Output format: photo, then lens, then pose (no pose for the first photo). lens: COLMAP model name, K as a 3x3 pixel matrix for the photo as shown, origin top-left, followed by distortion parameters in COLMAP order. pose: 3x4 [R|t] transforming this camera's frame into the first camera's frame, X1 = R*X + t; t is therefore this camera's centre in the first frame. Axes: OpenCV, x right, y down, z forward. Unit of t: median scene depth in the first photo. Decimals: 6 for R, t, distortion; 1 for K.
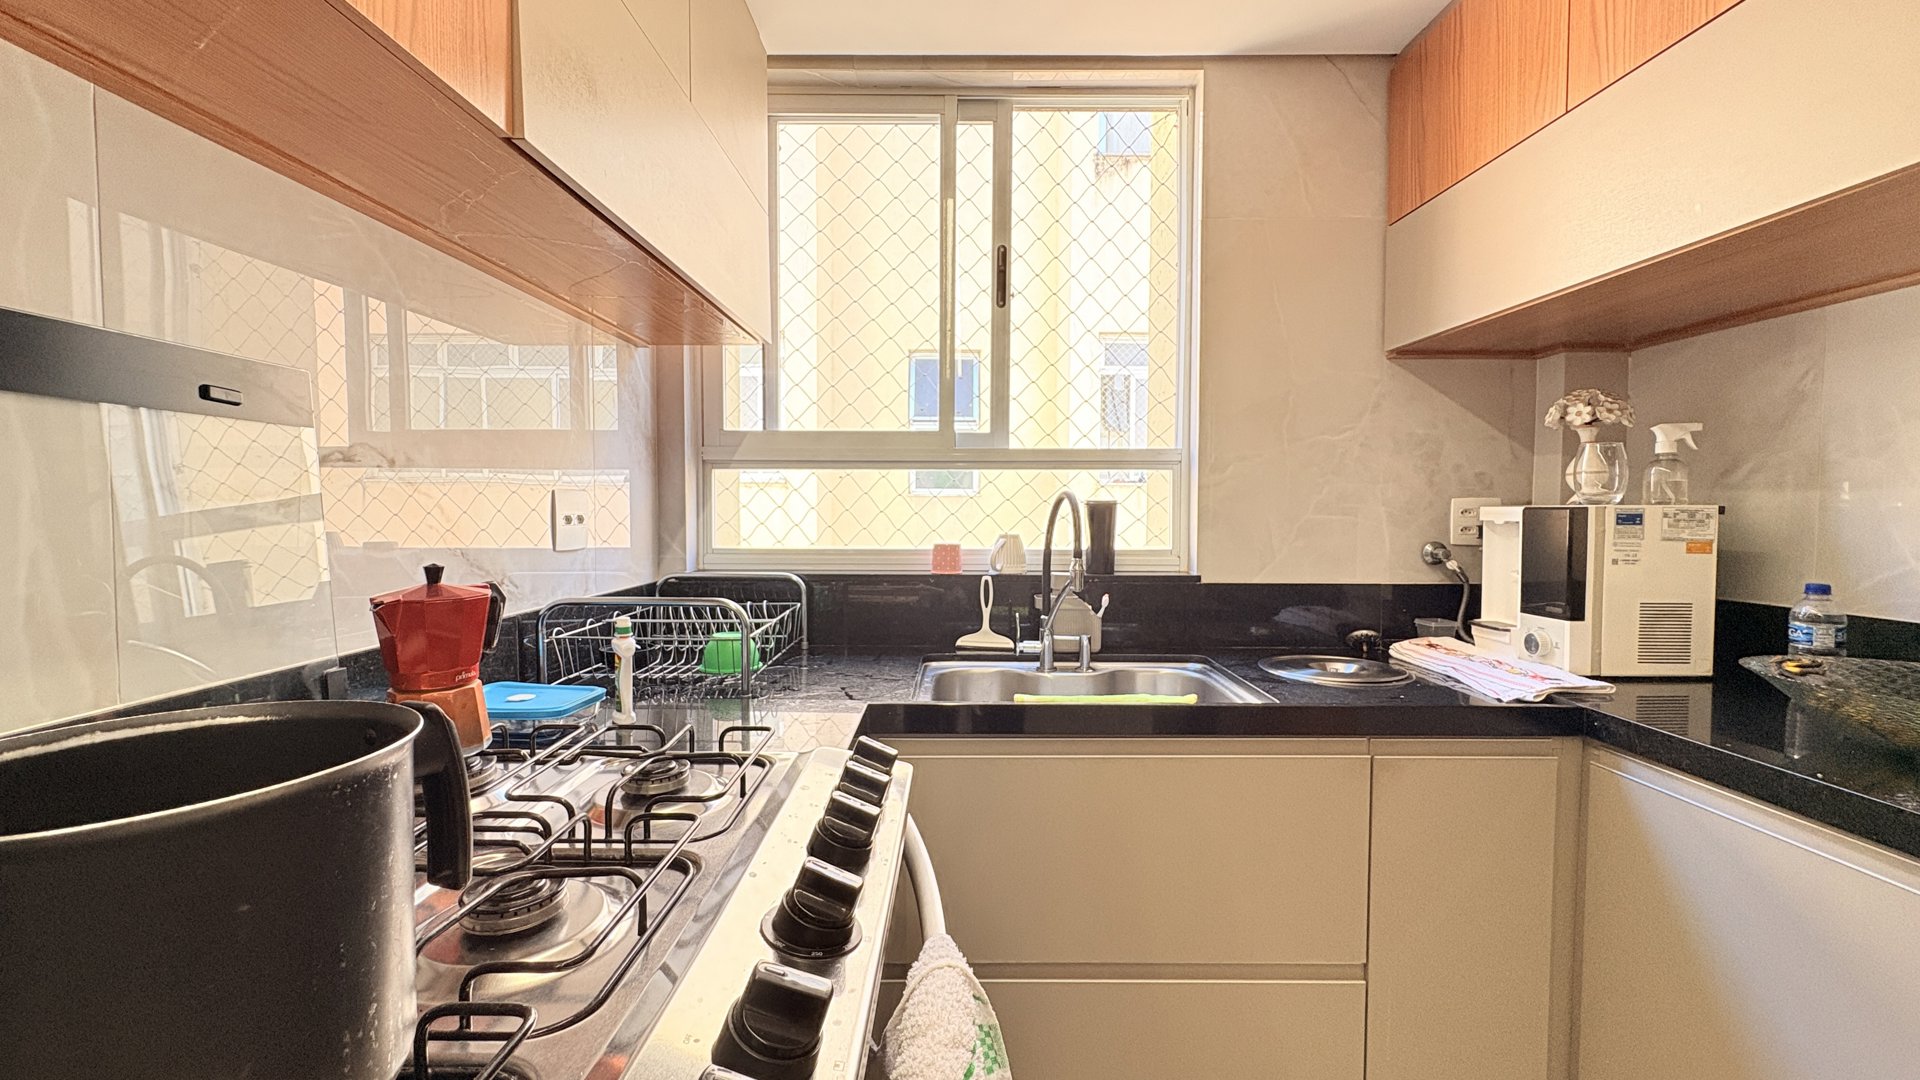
lens RADIAL K [[764.9, 0, 961.6], [0, 764.9, 534.1], [0, 0, 1]] dist [0.001703, -0.000079]
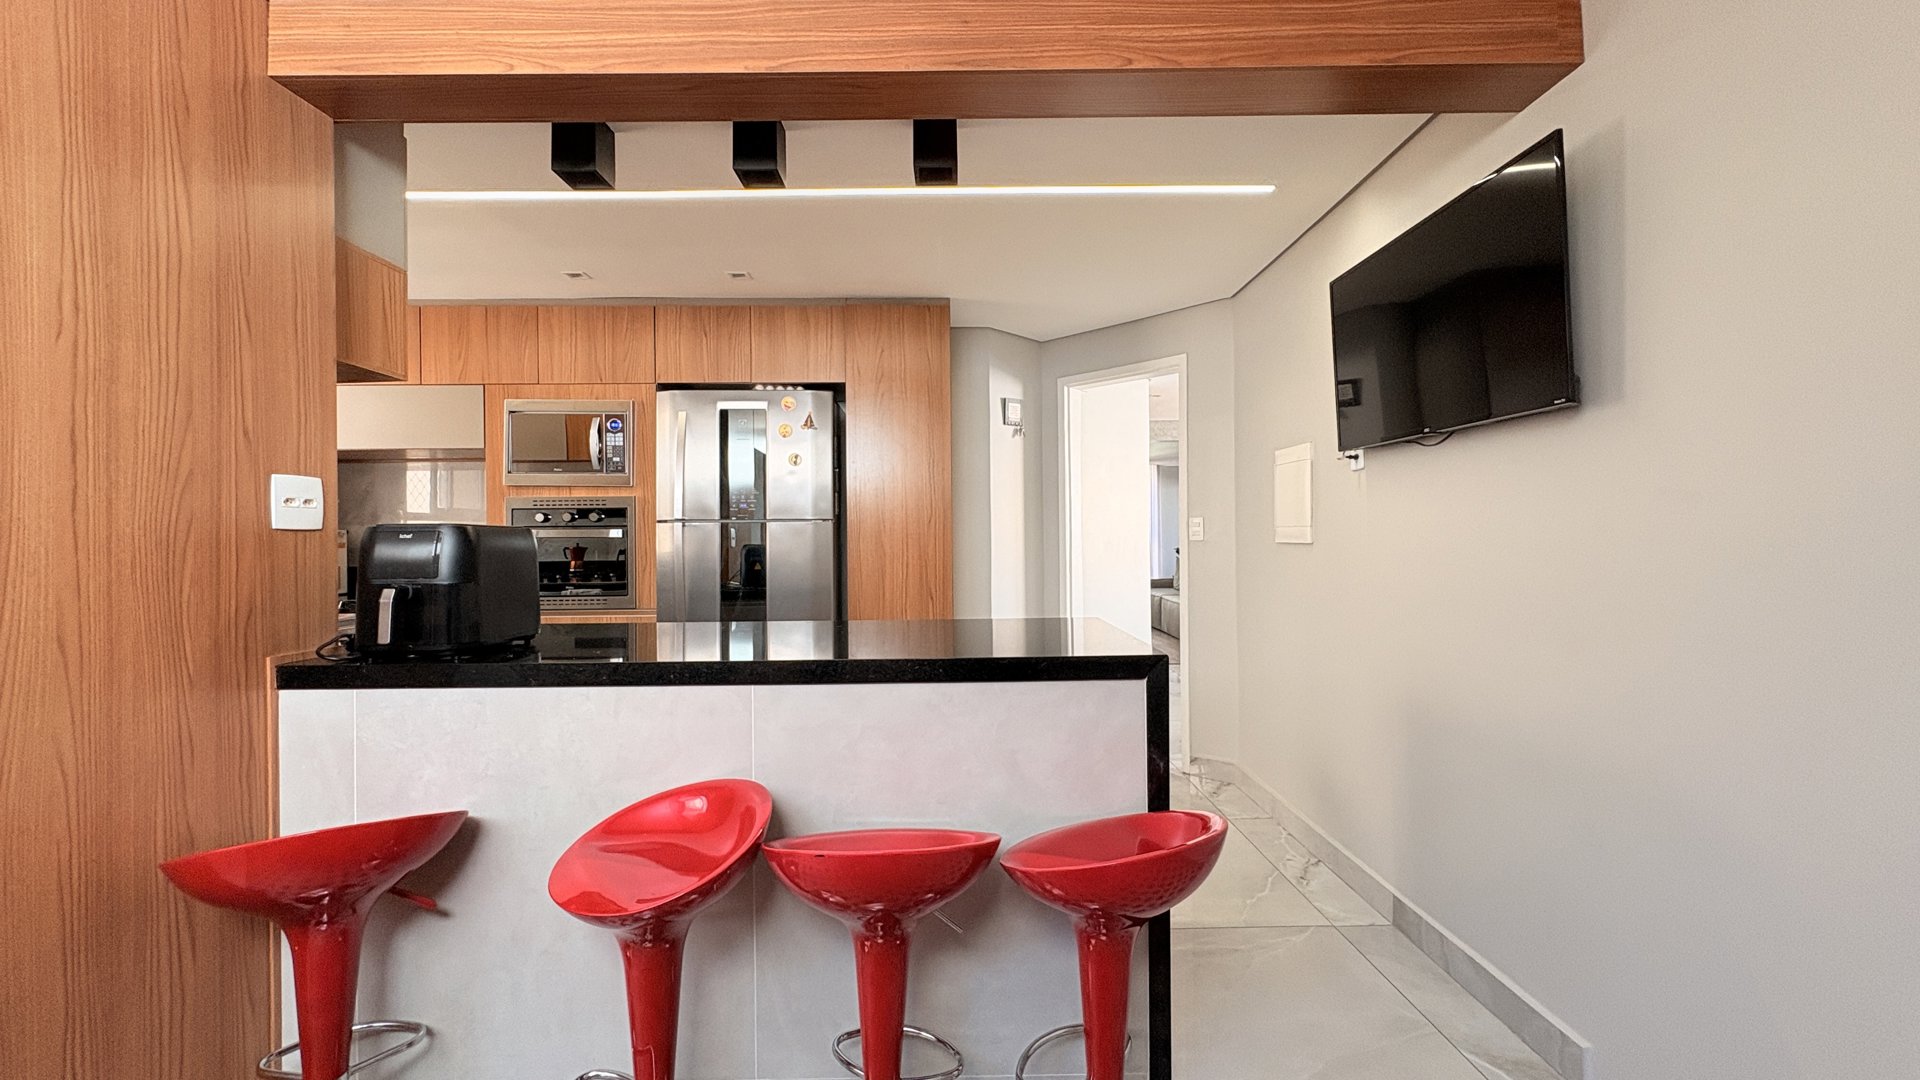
lens RADIAL K [[764.9, 0, 961.6], [0, 764.9, 534.1], [0, 0, 1]] dist [0.001703, -0.000079]
pose [[-0.008304, 0.002958, 0.999961, -1.350690], [0.047477, 0.998869, -0.002560, 0.065602], [-0.998838, 0.047454, -0.008435, -0.897202]]
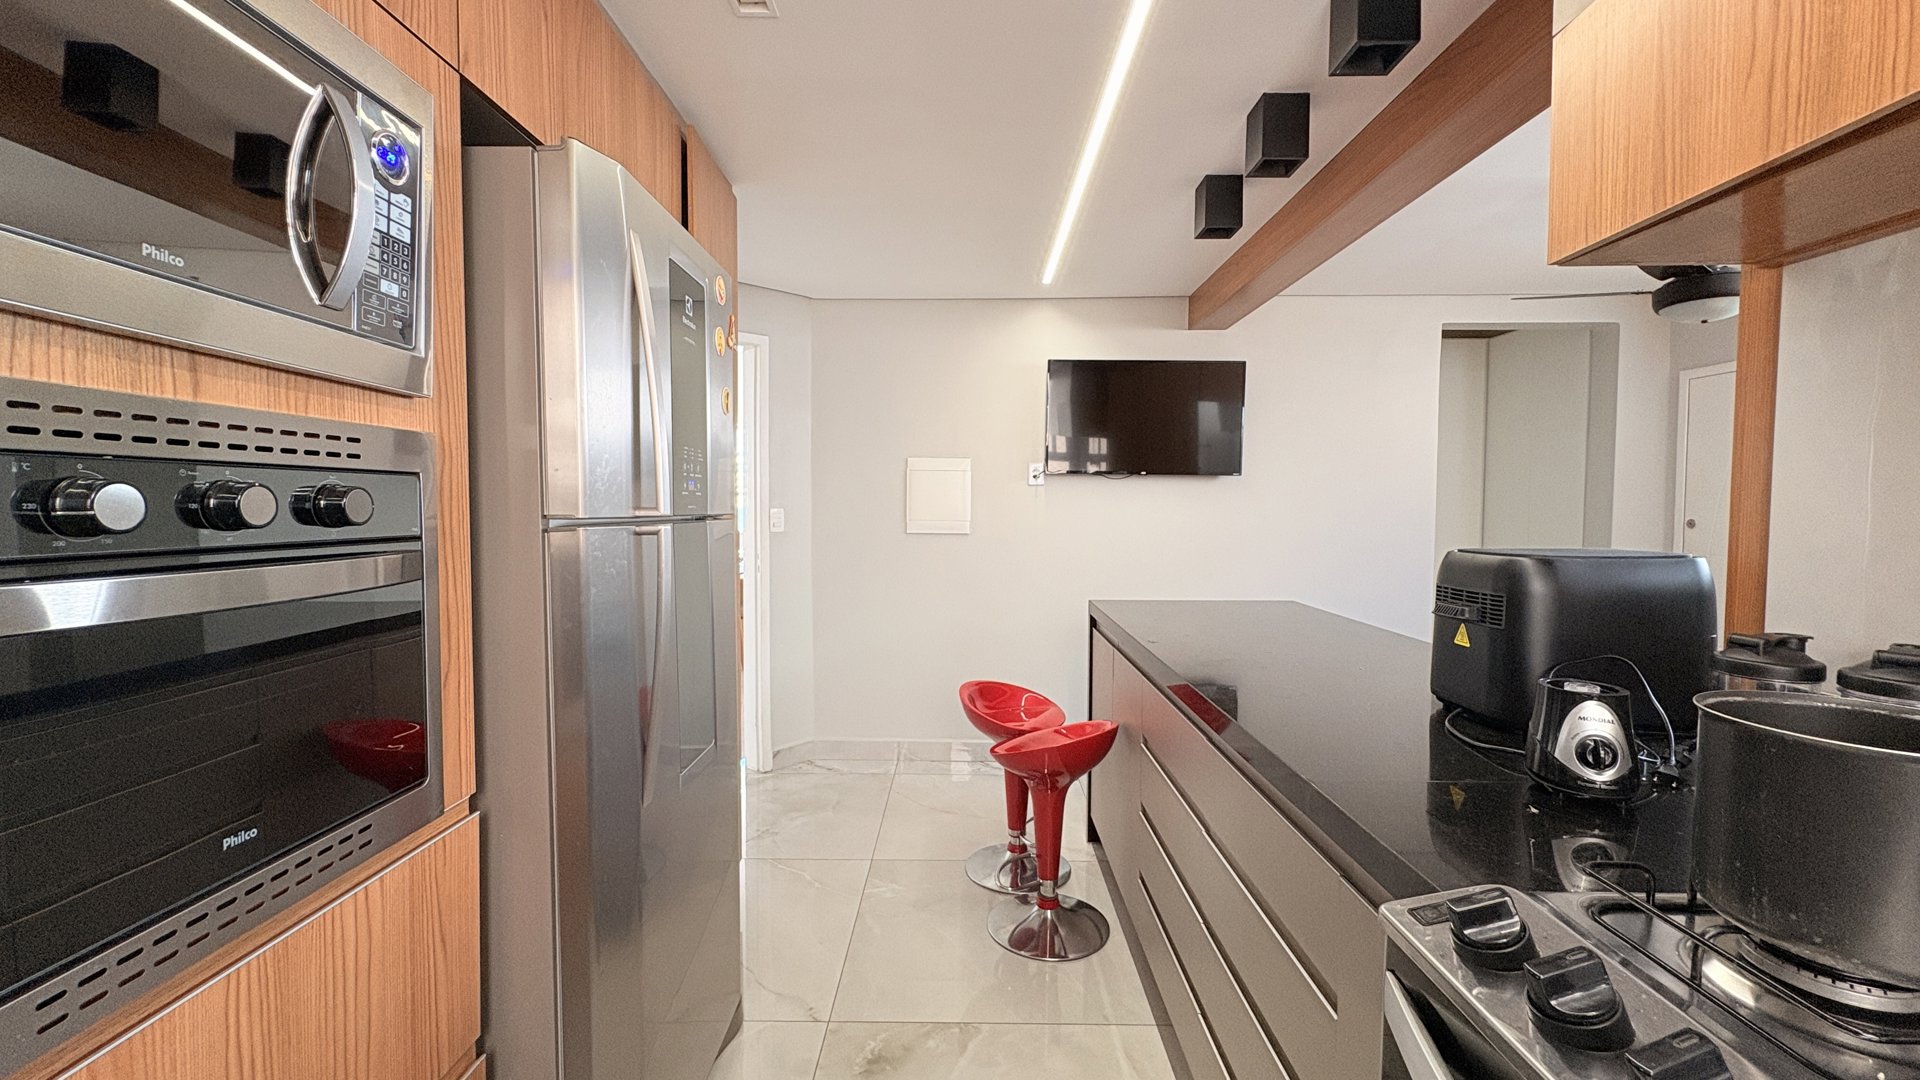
lens RADIAL K [[764.9, 0, 961.6], [0, 764.9, 534.1], [0, 0, 1]] dist [0.001703, -0.000079]
pose [[-0.999990, -0.004350, 0.000809, 0.168465], [-0.004275, 0.997014, 0.077098, -0.043903], [-0.001141, 0.077094, -0.997023, 0.439156]]
